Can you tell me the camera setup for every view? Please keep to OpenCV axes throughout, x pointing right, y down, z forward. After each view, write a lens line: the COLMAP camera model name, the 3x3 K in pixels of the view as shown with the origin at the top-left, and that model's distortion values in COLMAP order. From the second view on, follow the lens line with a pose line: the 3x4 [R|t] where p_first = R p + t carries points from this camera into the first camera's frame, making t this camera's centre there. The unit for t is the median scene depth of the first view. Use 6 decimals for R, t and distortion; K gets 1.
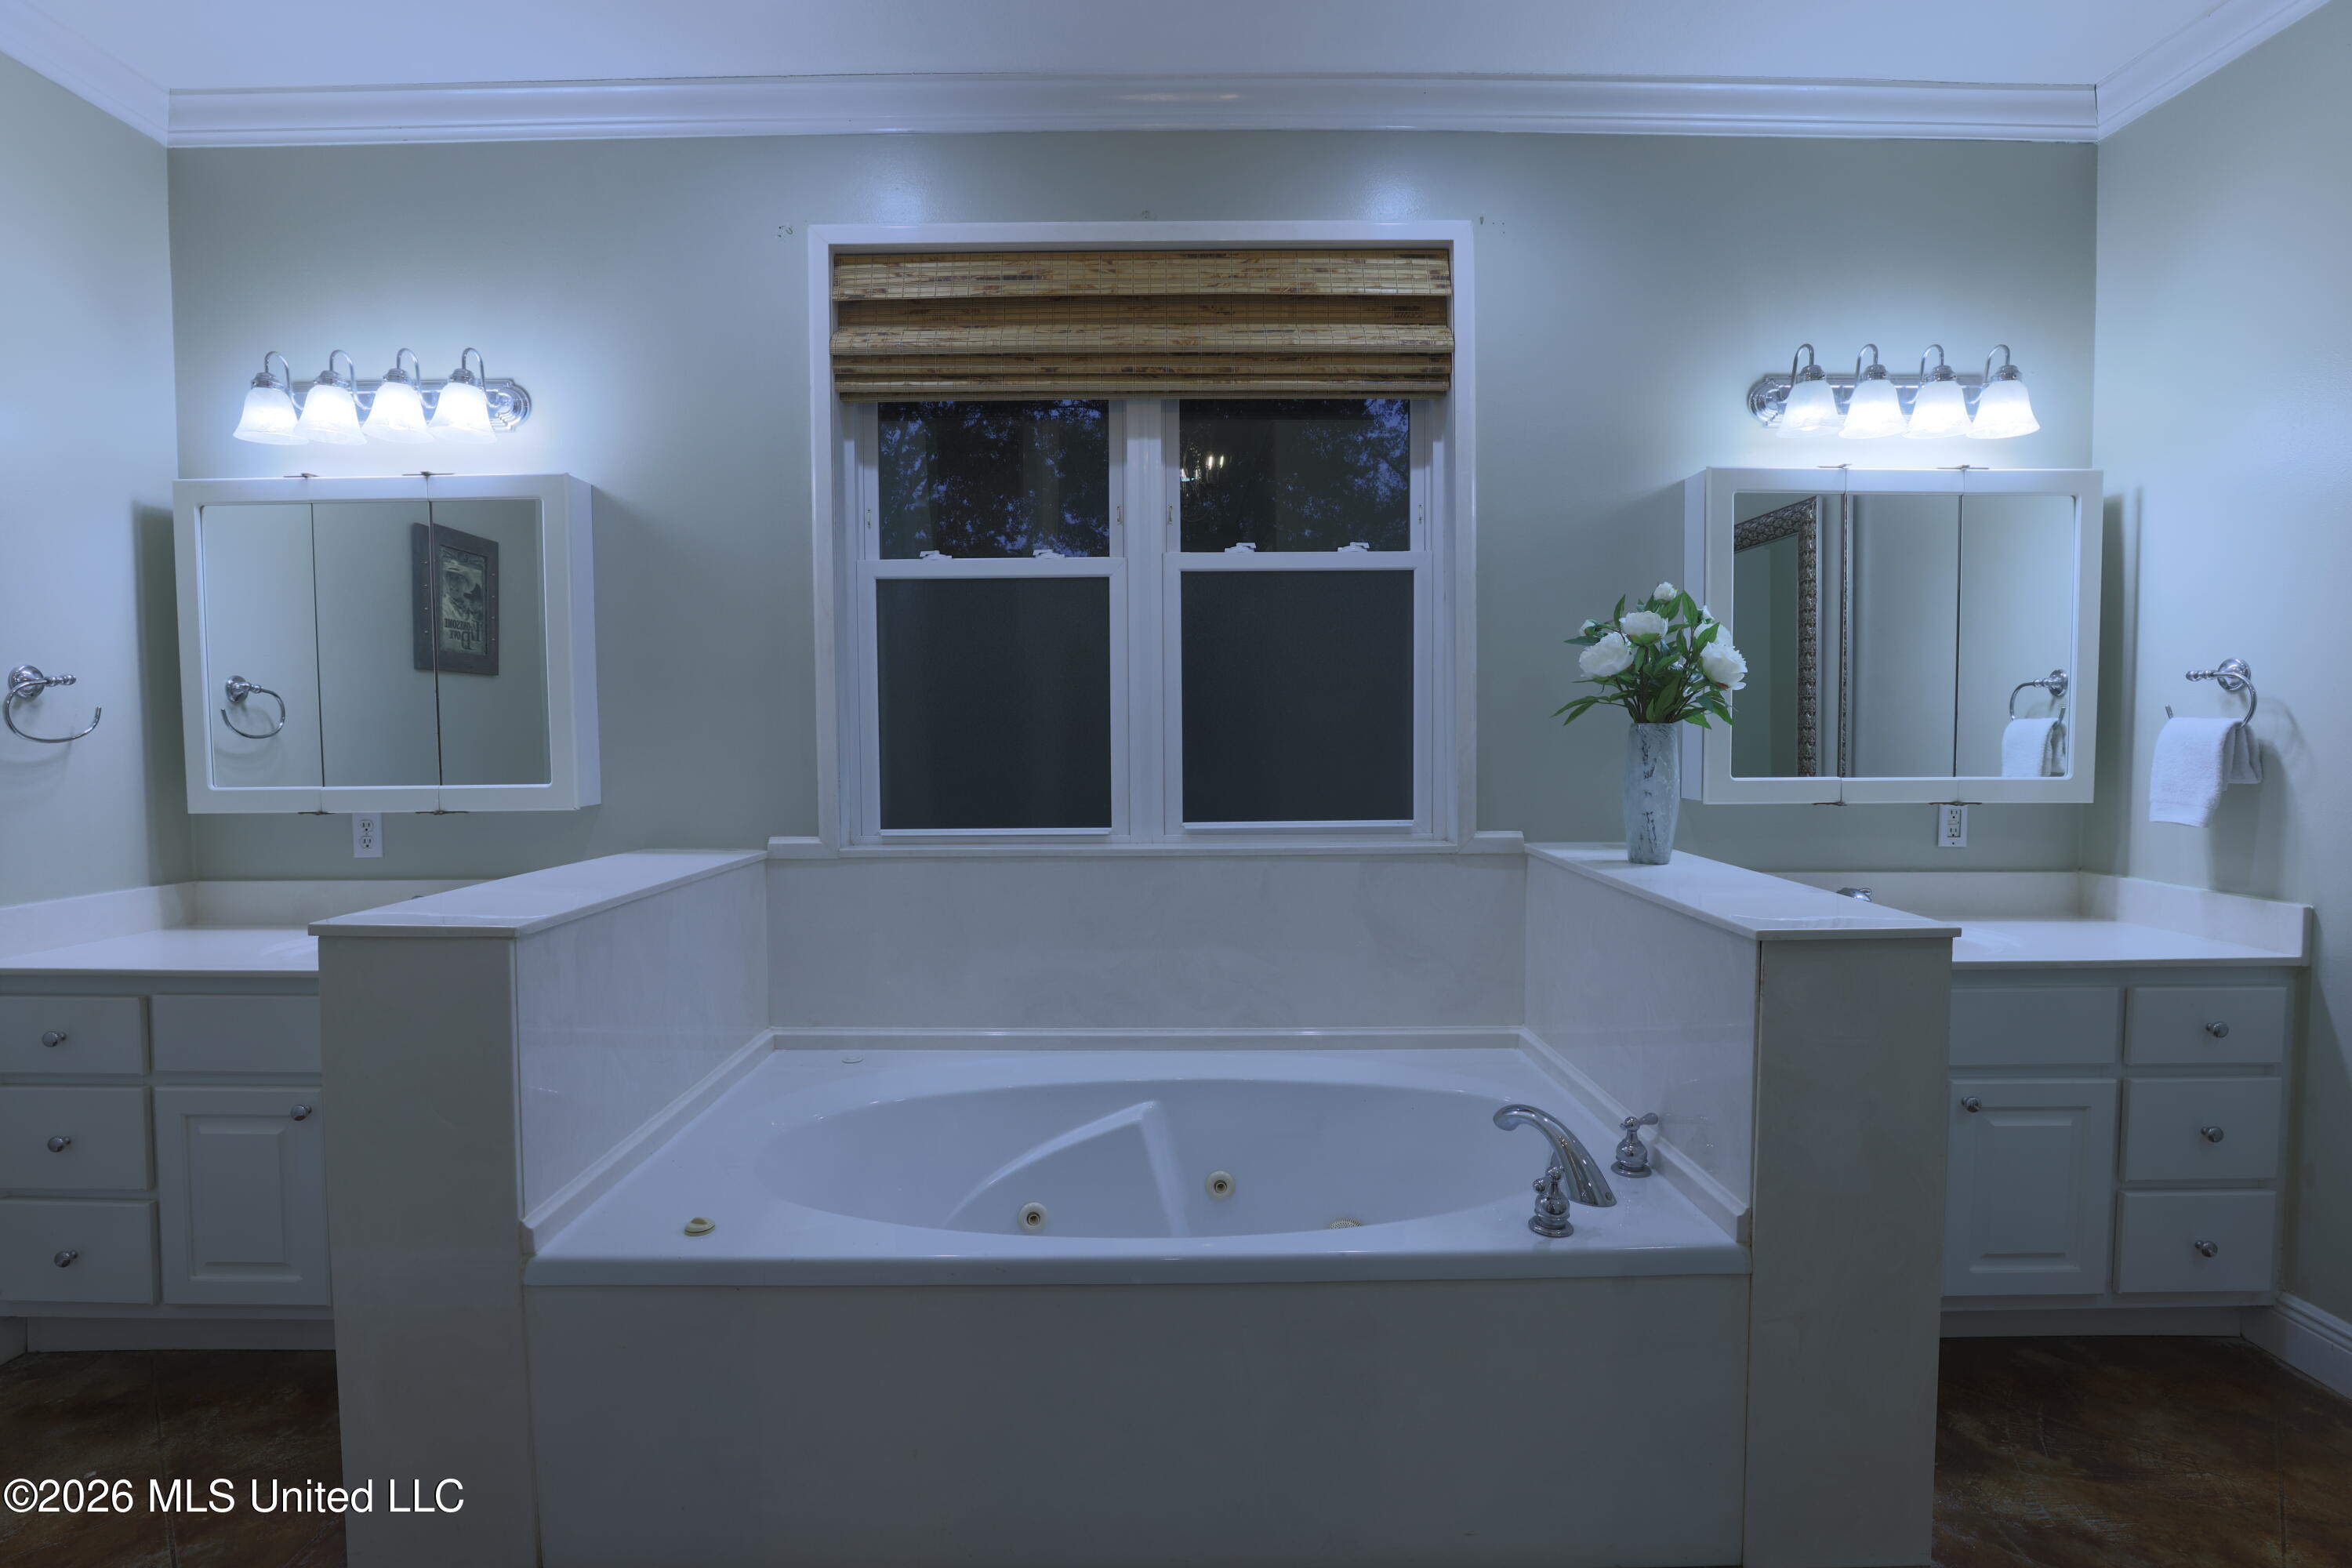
lens RADIAL K [[1130.8, 0, 1169.9], [0, 1130.8, 779.2], [0, 0, 1]] dist [-0.045849, 0.014235]
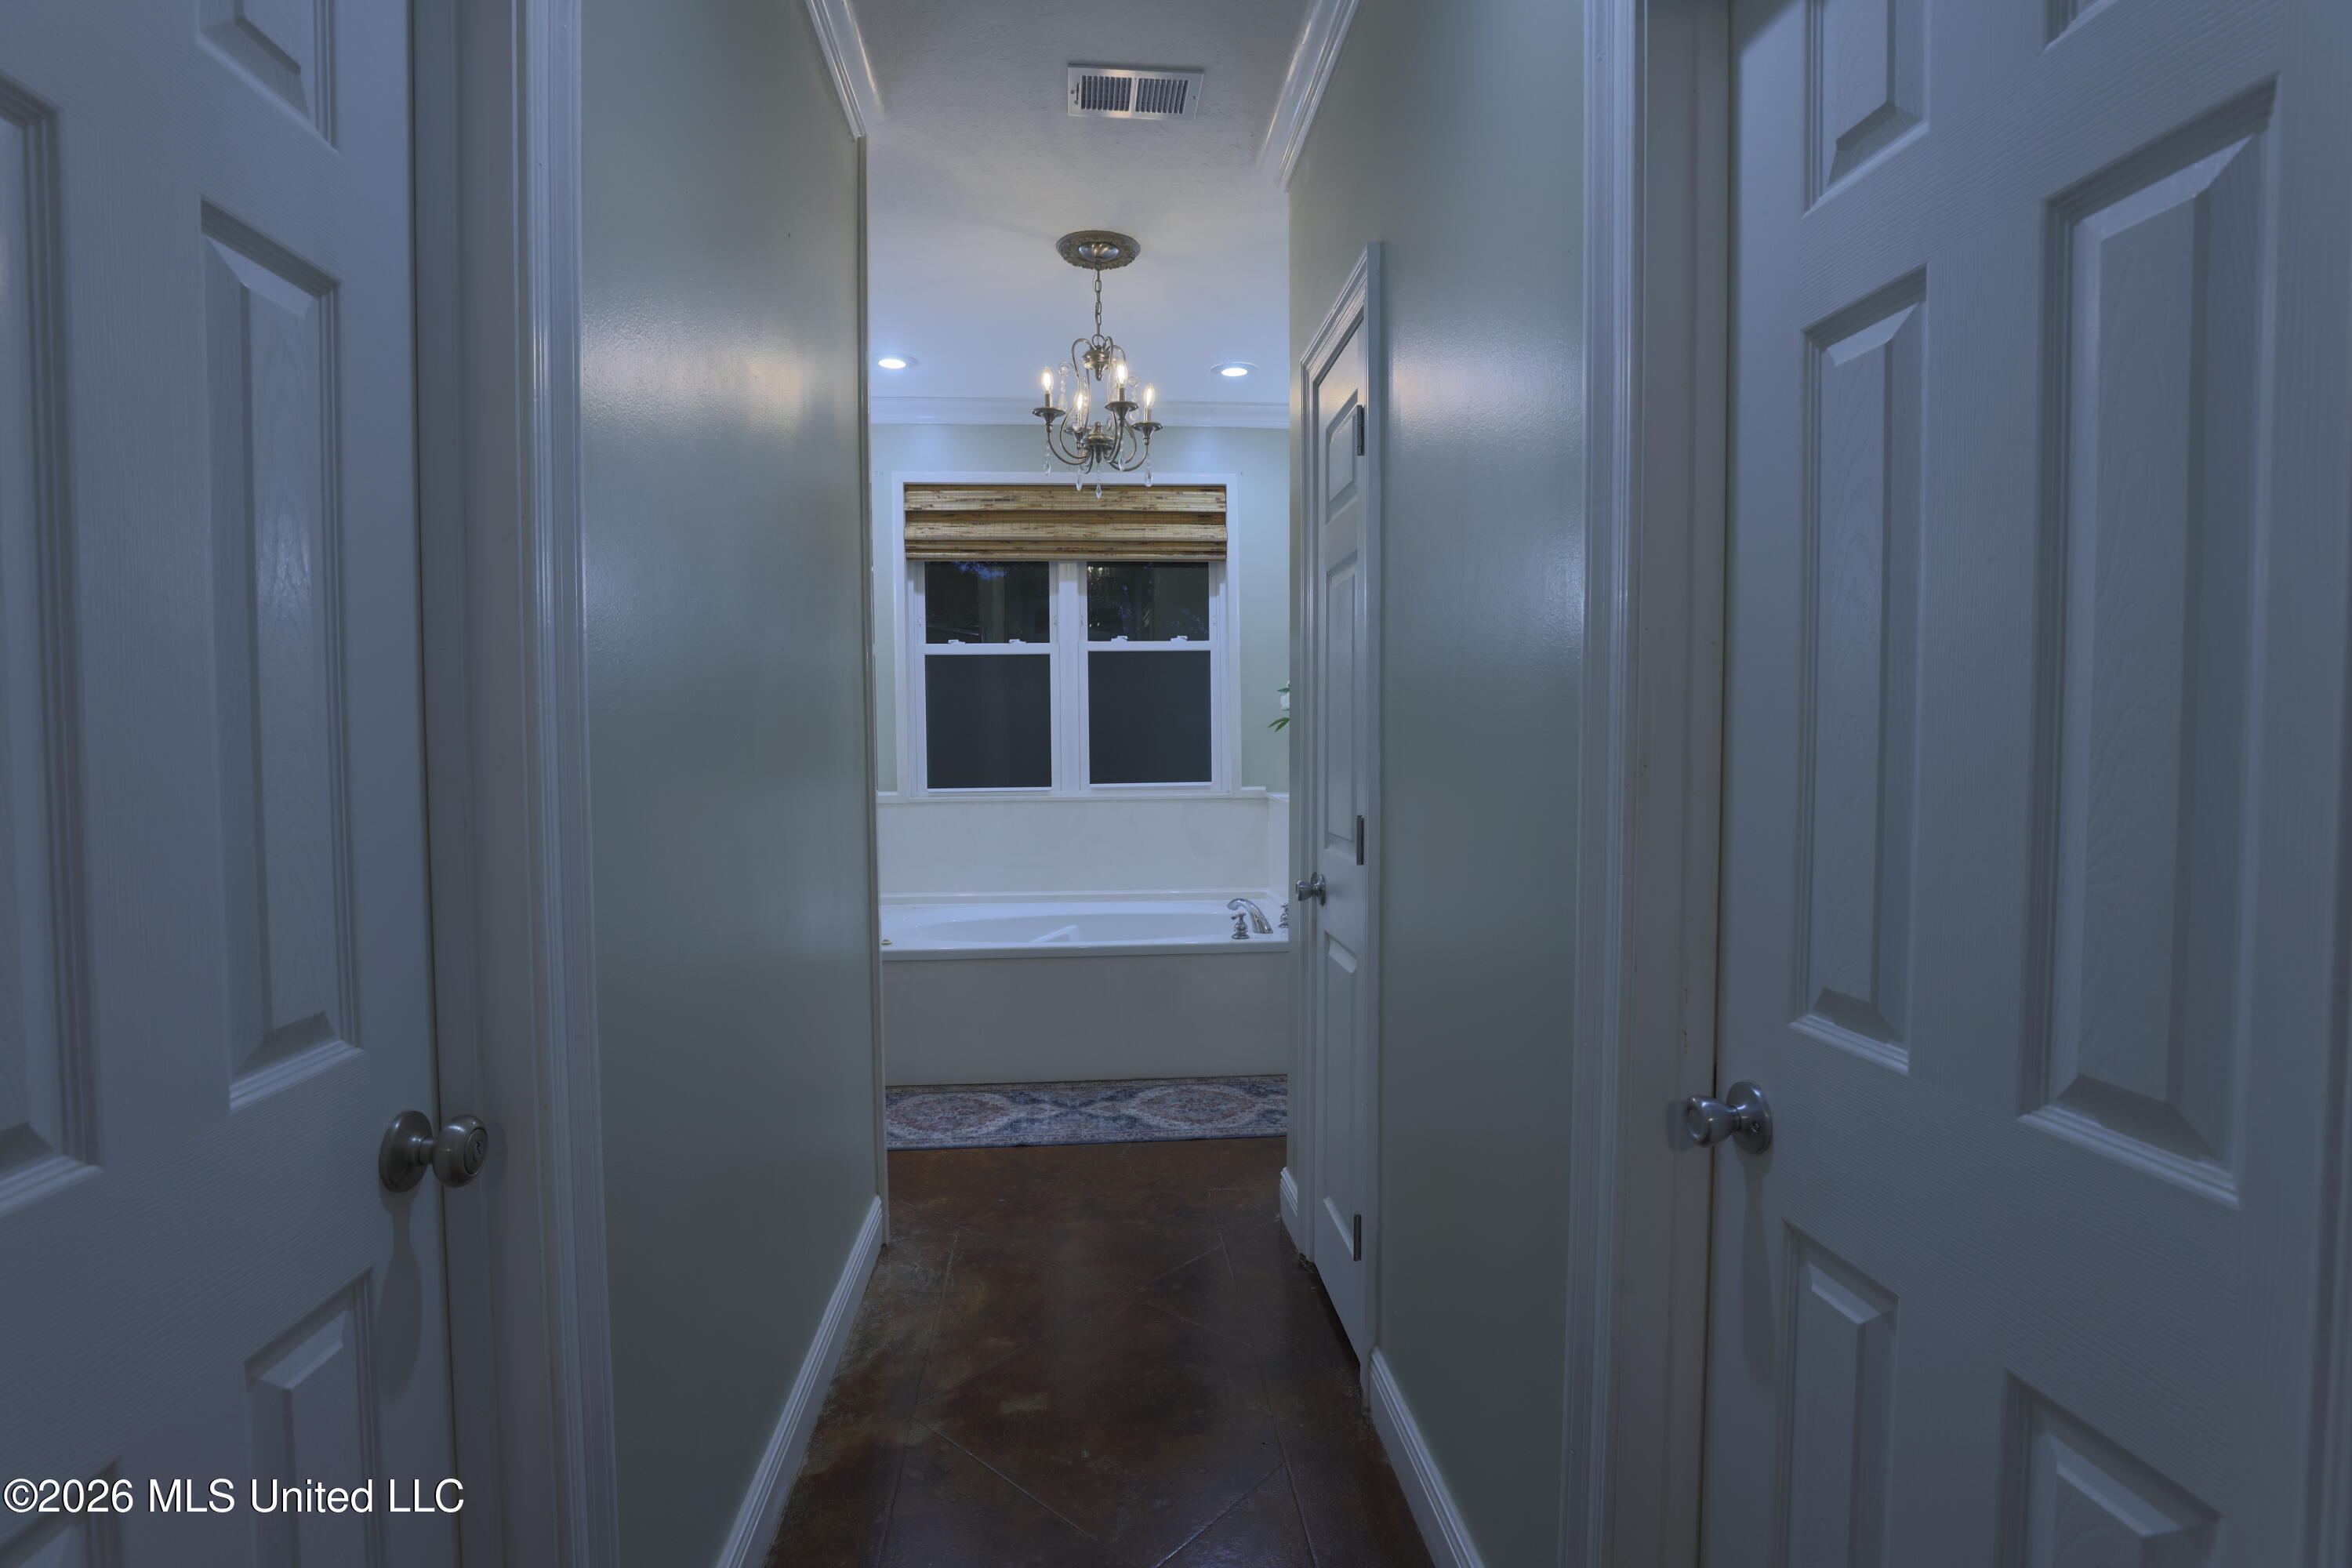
lens RADIAL K [[1130.8, 0, 1169.9], [0, 1130.8, 779.2], [0, 0, 1]] dist [-0.045849, 0.014235]
pose [[0.996932, -0.005806, 0.078051, -0.002517], [0.006990, 0.999864, -0.014905, 0.062276], [-0.077954, 0.015405, 0.996838, -0.938419]]
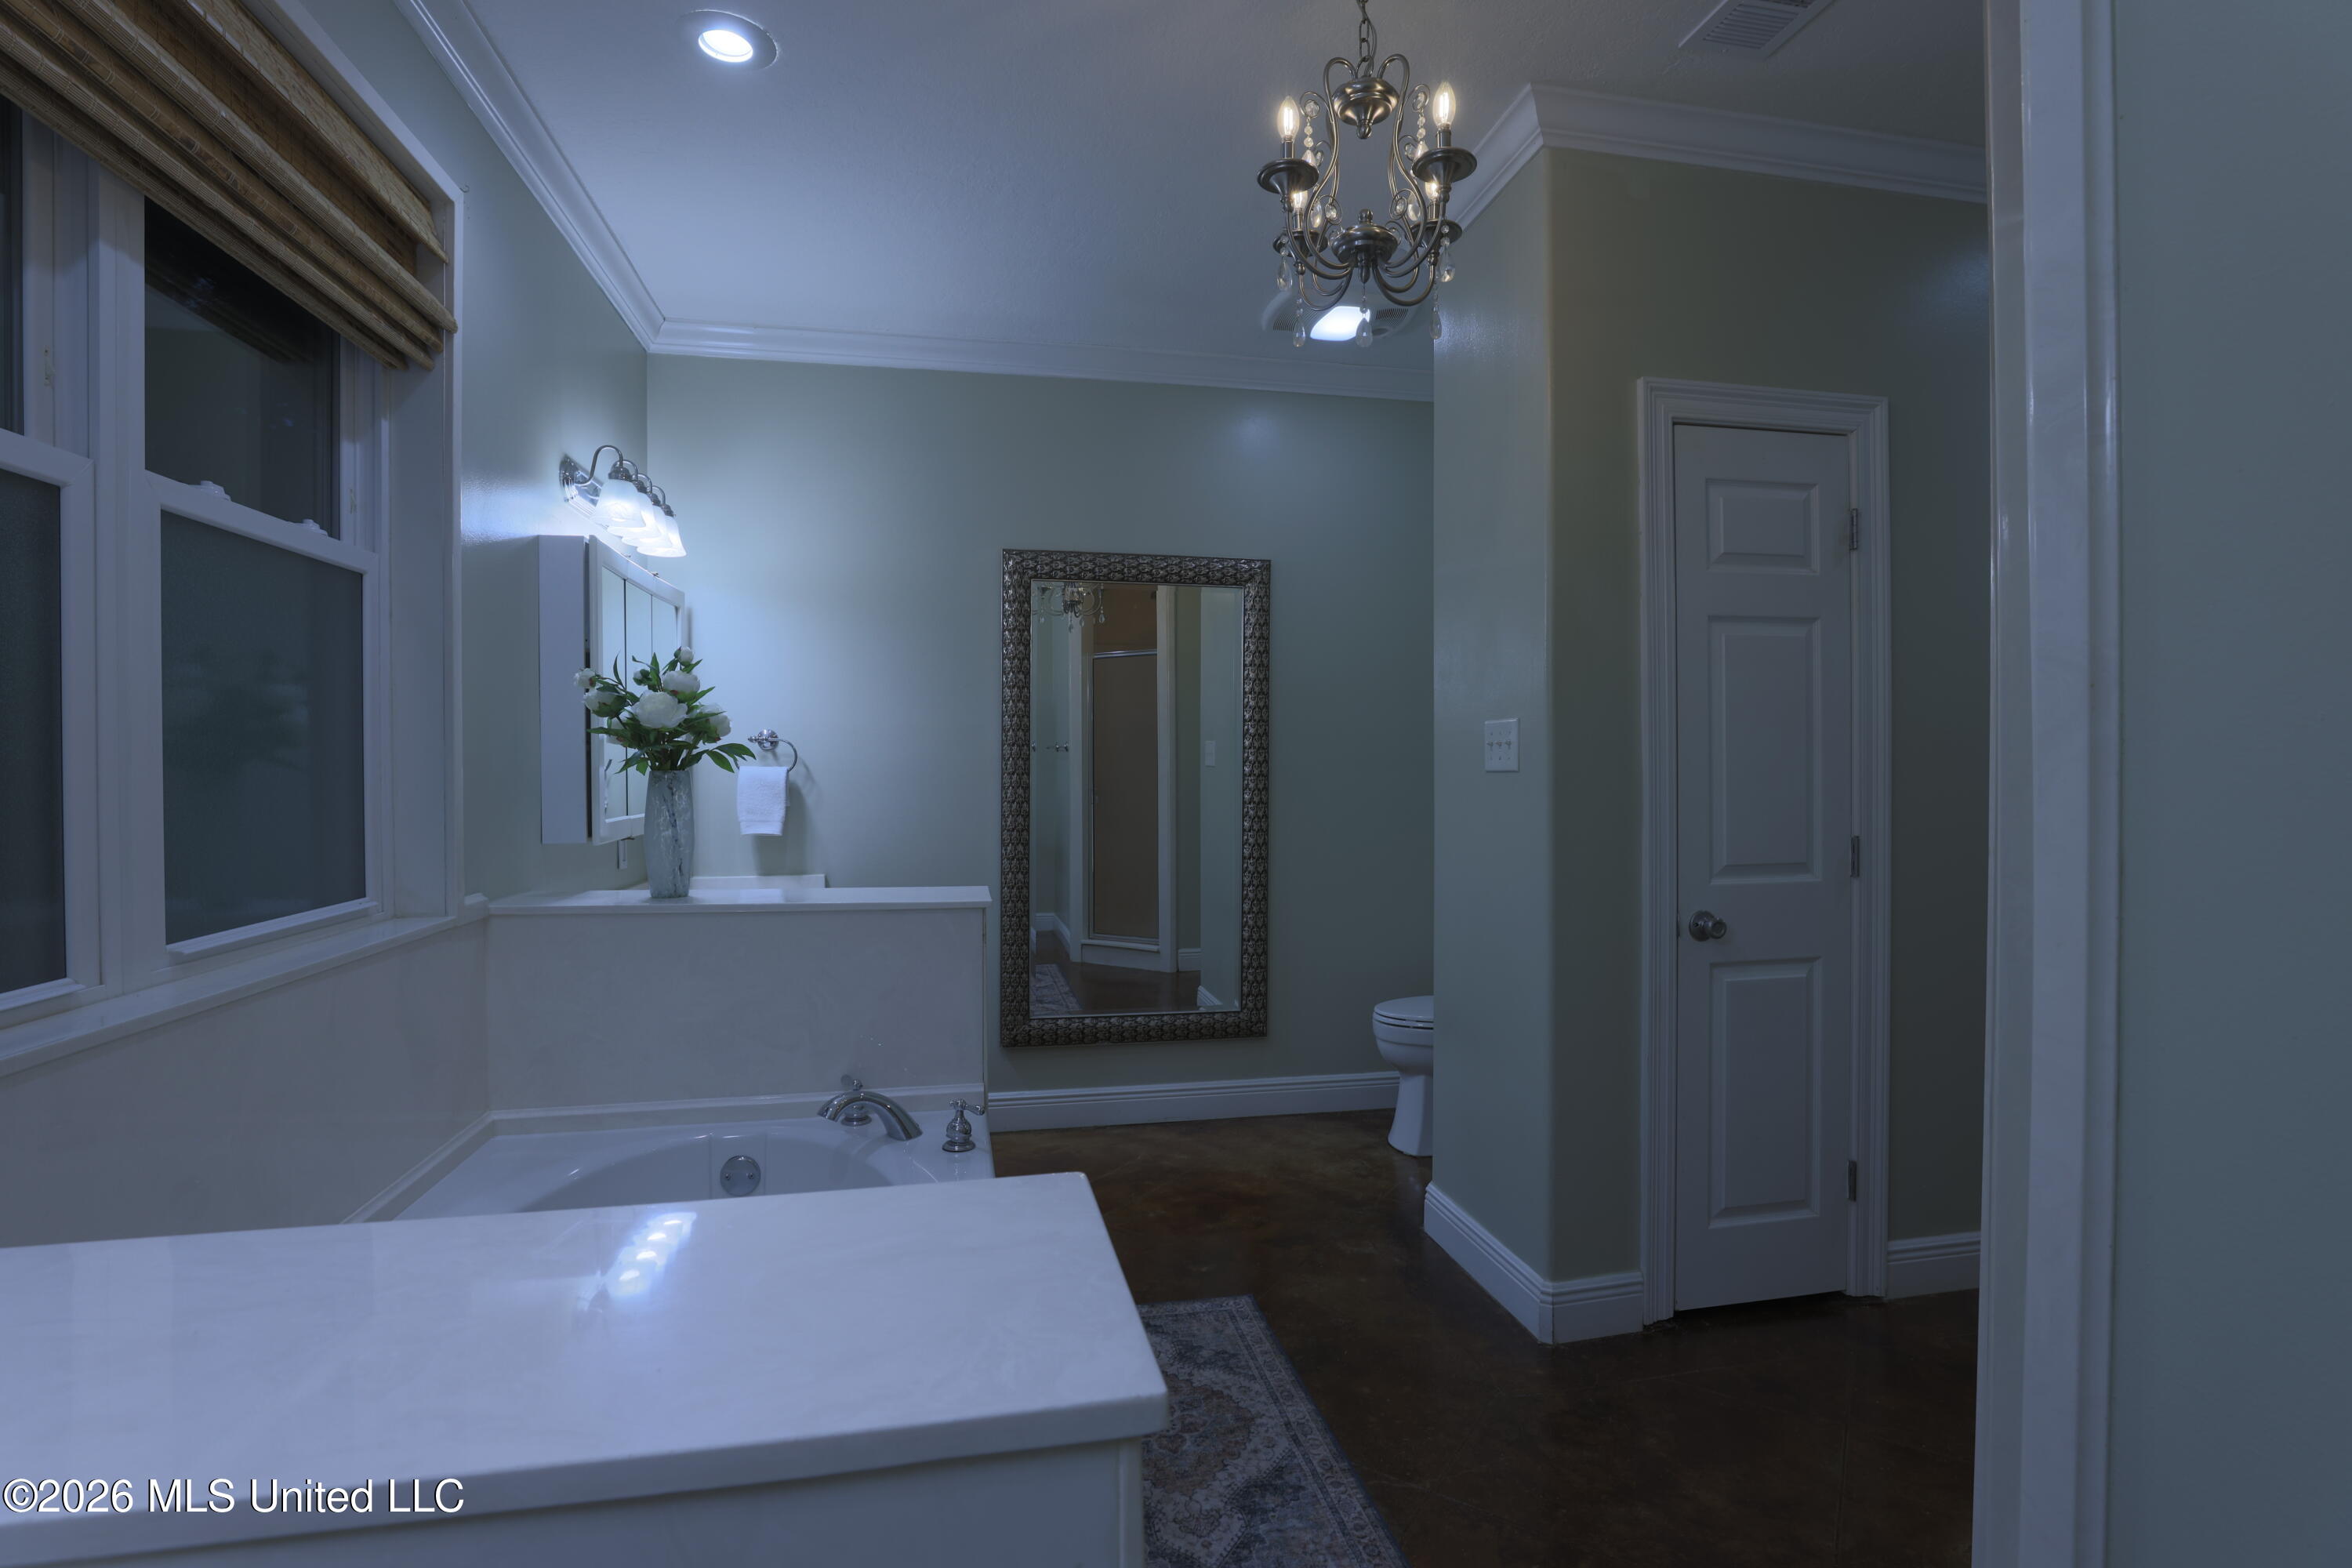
lens RADIAL K [[1130.8, 0, 1169.9], [0, 1130.8, 779.2], [0, 0, 1]] dist [-0.045849, 0.014235]
pose [[-0.190347, -0.009142, 0.981674, -0.666041], [0.050535, 0.998540, 0.019098, -0.033755], [-0.980415, 0.053244, -0.189607, 0.636905]]
